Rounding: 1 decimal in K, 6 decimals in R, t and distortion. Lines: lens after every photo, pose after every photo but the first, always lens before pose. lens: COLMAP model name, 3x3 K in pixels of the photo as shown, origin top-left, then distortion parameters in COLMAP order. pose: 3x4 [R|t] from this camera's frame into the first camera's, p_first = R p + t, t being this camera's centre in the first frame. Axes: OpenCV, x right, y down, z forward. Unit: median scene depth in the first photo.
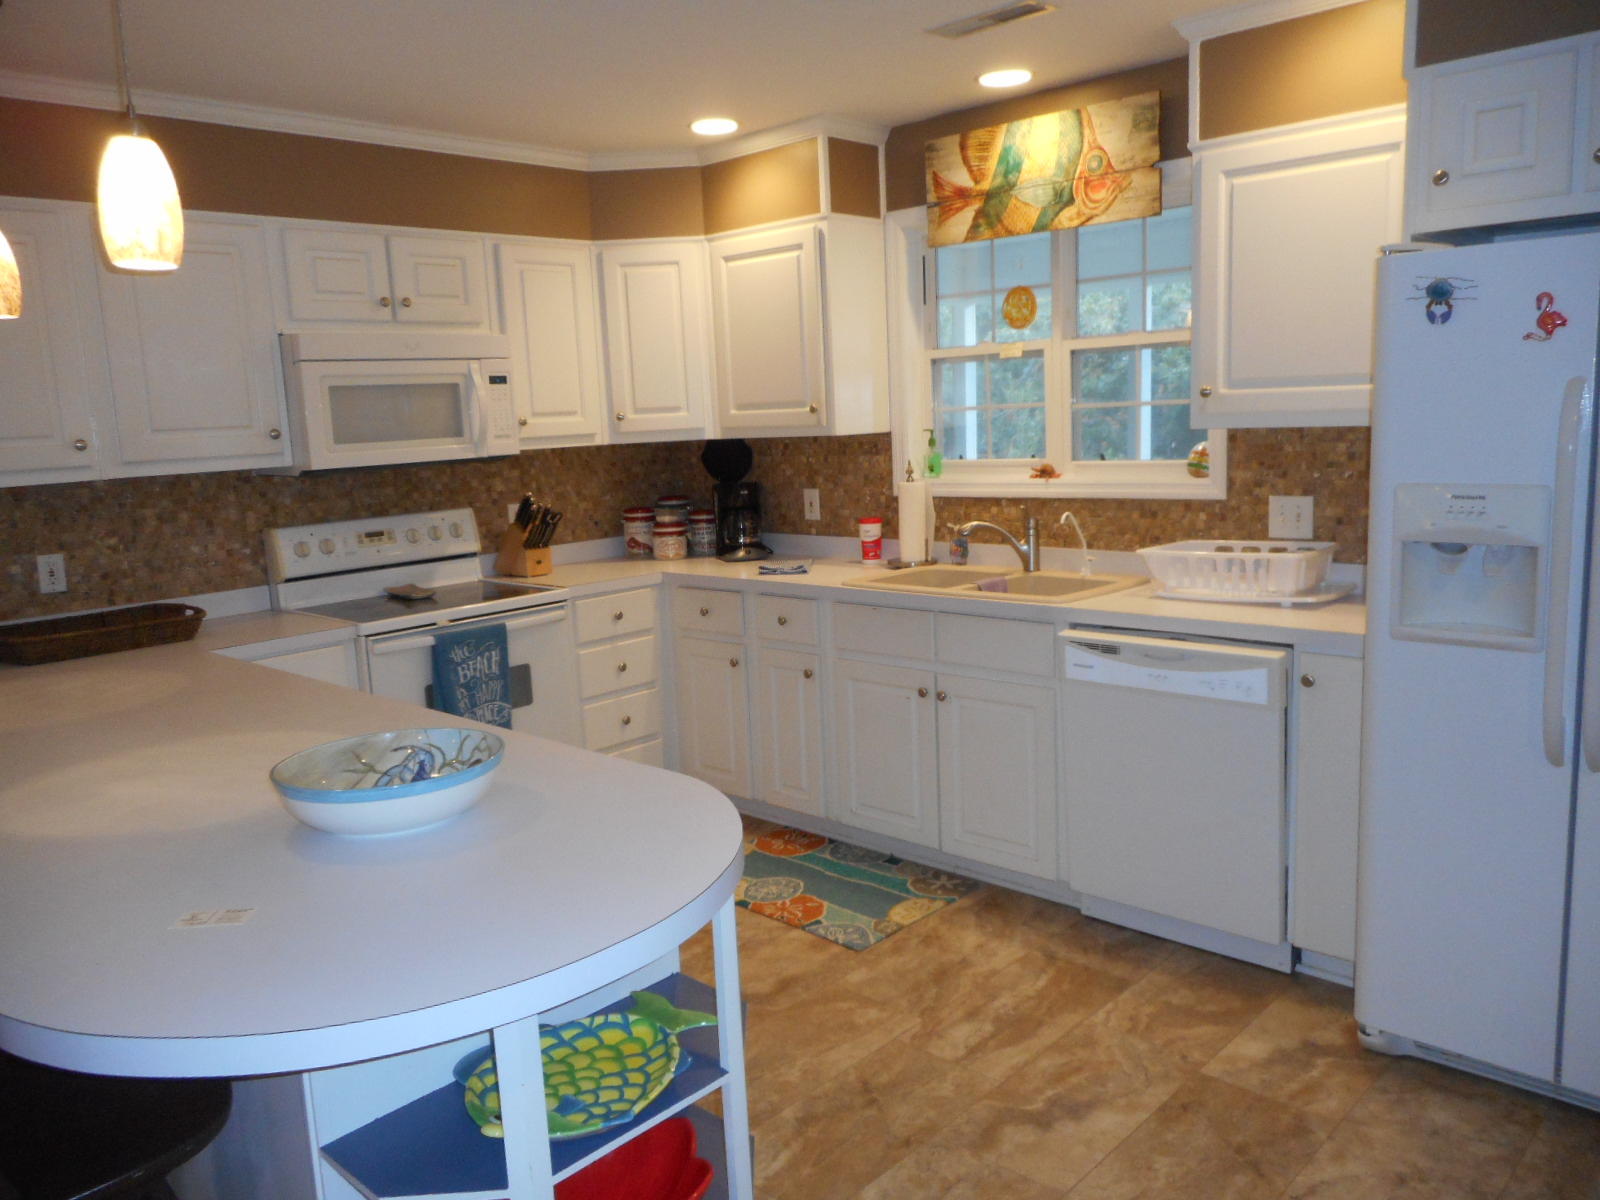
lens RADIAL K [[1208.5, 0, 801.0], [0, 1208.5, 578.4], [0, 0, 1]] dist [-0.000876, -0.000060]
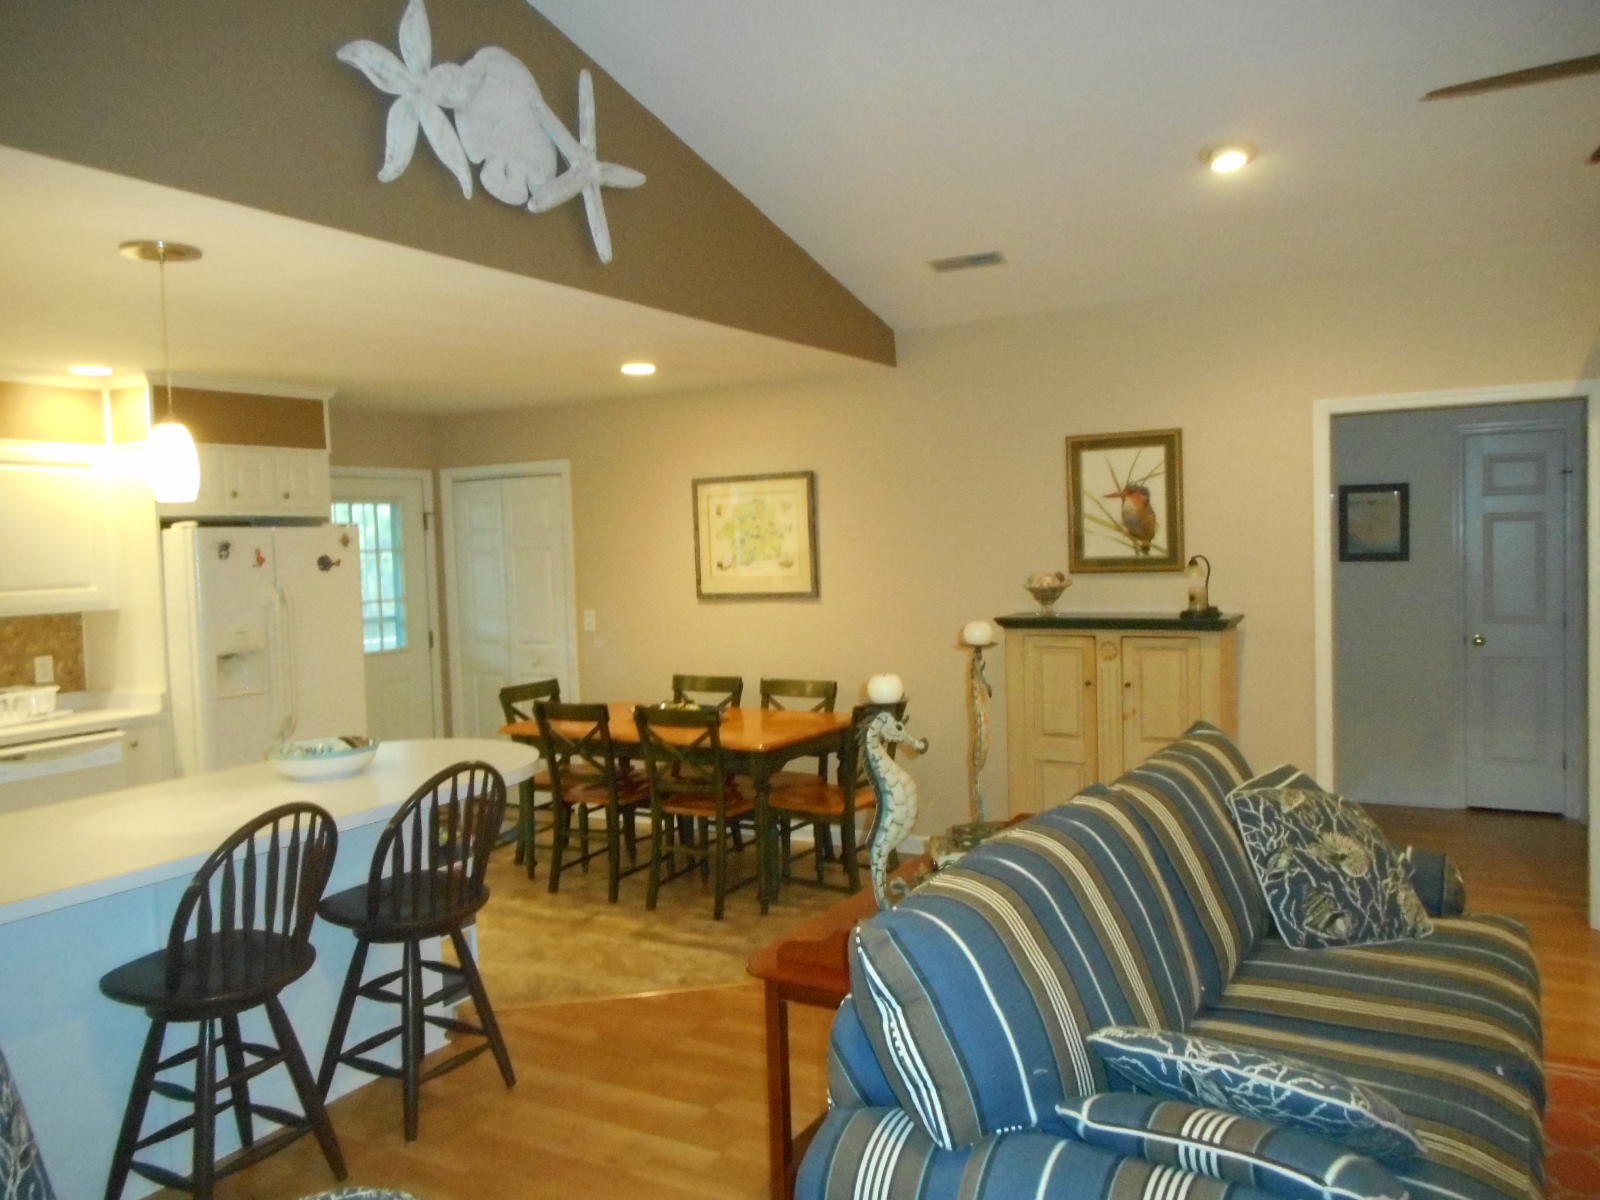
lens RADIAL K [[1195.4, 0, 800.0], [0, 1195.4, 600.0], [0, 0, 1]] dist [-0.001253, 0.002419]
pose [[-0.242987, 0.006569, 0.970007, -1.163550], [0.181785, 0.982569, 0.038883, -0.013346], [-0.952844, 0.185781, -0.239945, 0.303735]]
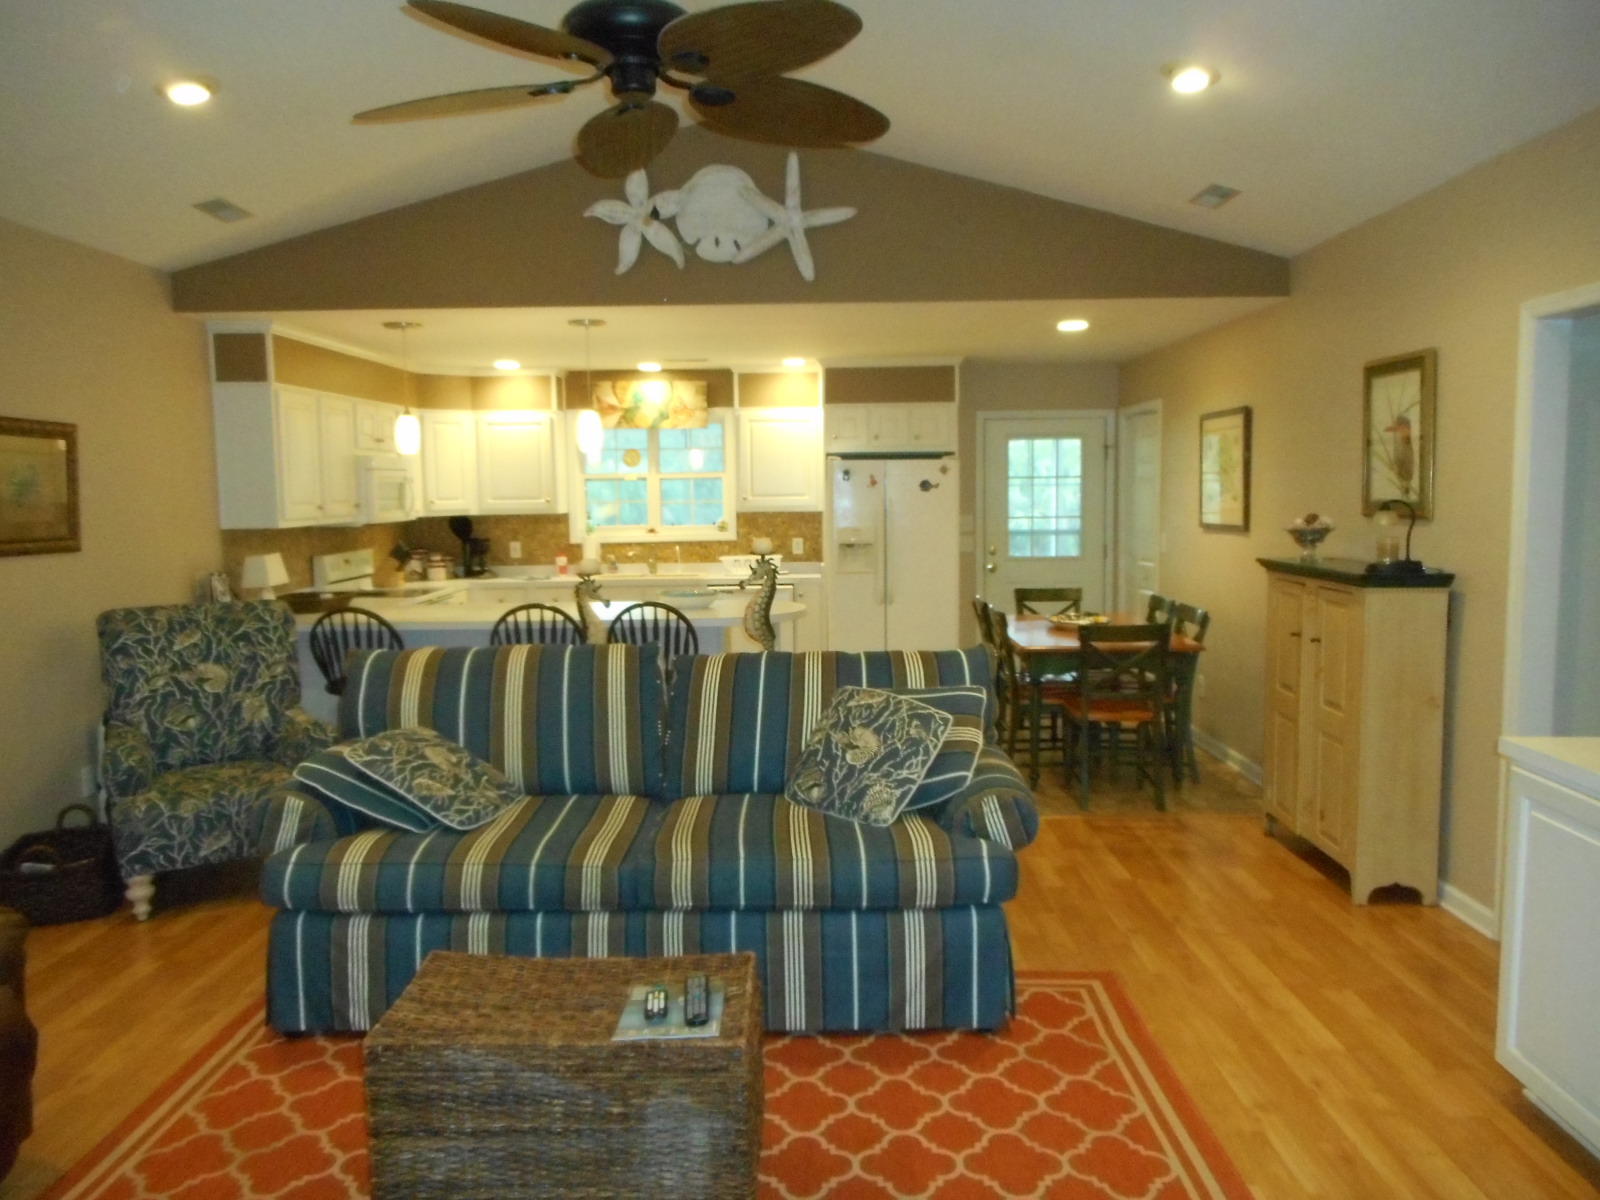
lens RADIAL K [[1186.7, 0, 800.0], [0, 1186.7, 600.0], [0, 0, 1]] dist [-0.044243, 0.000449]
pose [[0.720281, -0.025470, 0.693214, -1.167220], [0.076636, 0.996130, -0.043029, 0.161956], [-0.689436, 0.084118, 0.719446, -0.805004]]
